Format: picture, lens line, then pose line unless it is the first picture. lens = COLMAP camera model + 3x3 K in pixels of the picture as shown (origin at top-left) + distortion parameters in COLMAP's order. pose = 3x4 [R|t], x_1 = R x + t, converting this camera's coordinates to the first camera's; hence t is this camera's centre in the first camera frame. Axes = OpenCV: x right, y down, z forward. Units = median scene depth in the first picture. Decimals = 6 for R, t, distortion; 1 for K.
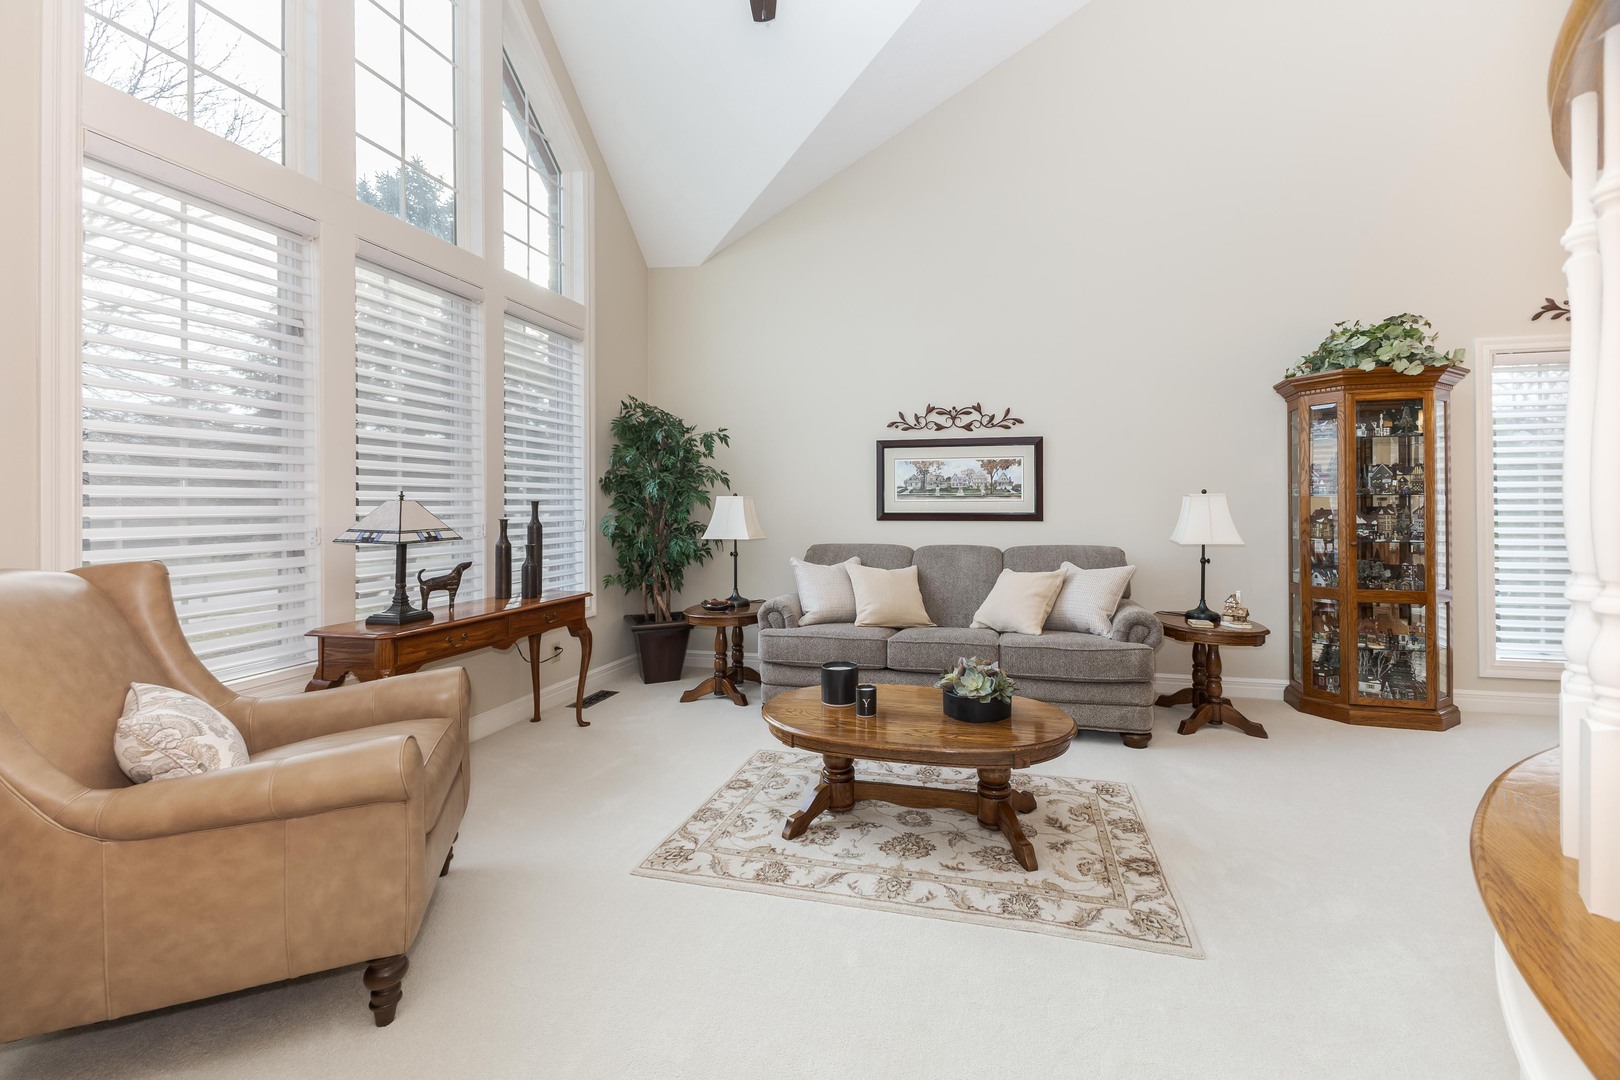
lens RADIAL K [[646.1, 0, 869.5], [0, 646.1, 500.5], [0, 0, 1]] dist [0.003767, -0.000342]
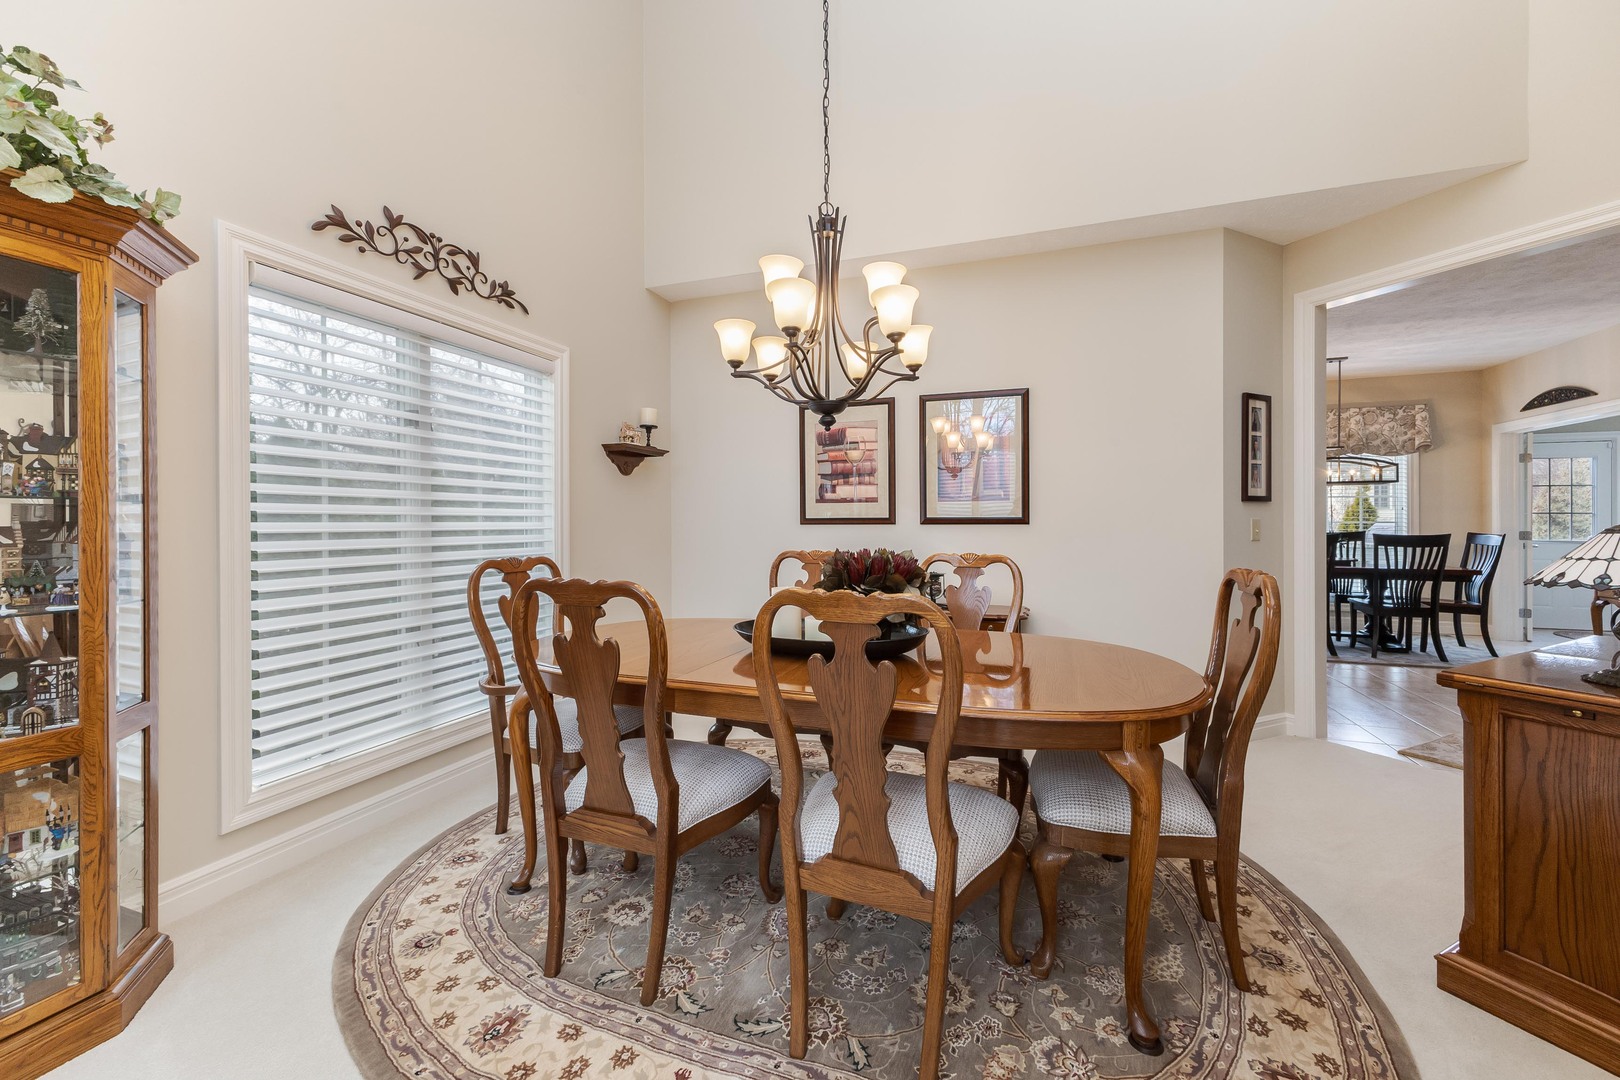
lens RADIAL K [[646.1, 0, 813.1], [0, 646.1, 526.1], [0, 0, 1]] dist [0.003767, -0.000342]
pose [[0.134585, -0.000043, 0.990902, 0.400118], [-0.010398, 0.999945, 0.001456, 0.002184], [-0.990847, -0.010500, 0.134577, 0.371843]]
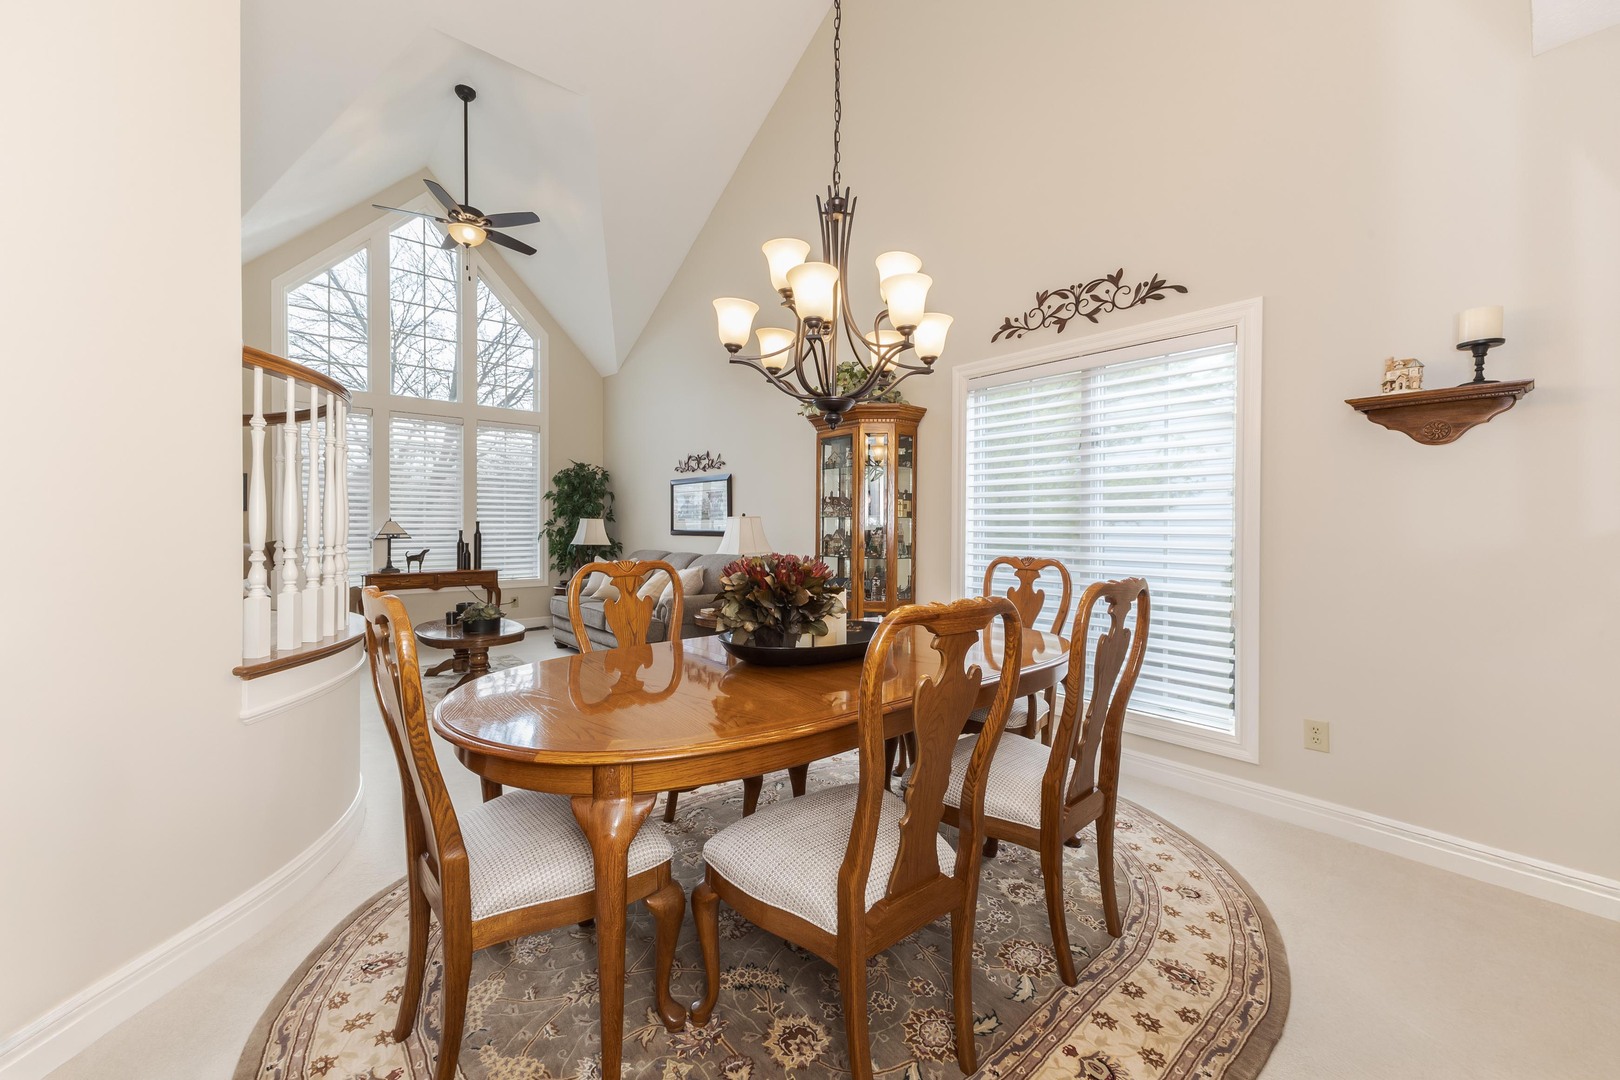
lens RADIAL K [[646.1, 0, 807.1], [0, 646.1, 528.9], [0, 0, 1]] dist [0.003767, -0.000342]
pose [[0.791763, 0.009882, -0.610748, 1.203076], [-0.000632, 0.999882, 0.015358, -0.006310], [0.610828, -0.011774, 0.791676, 0.035563]]
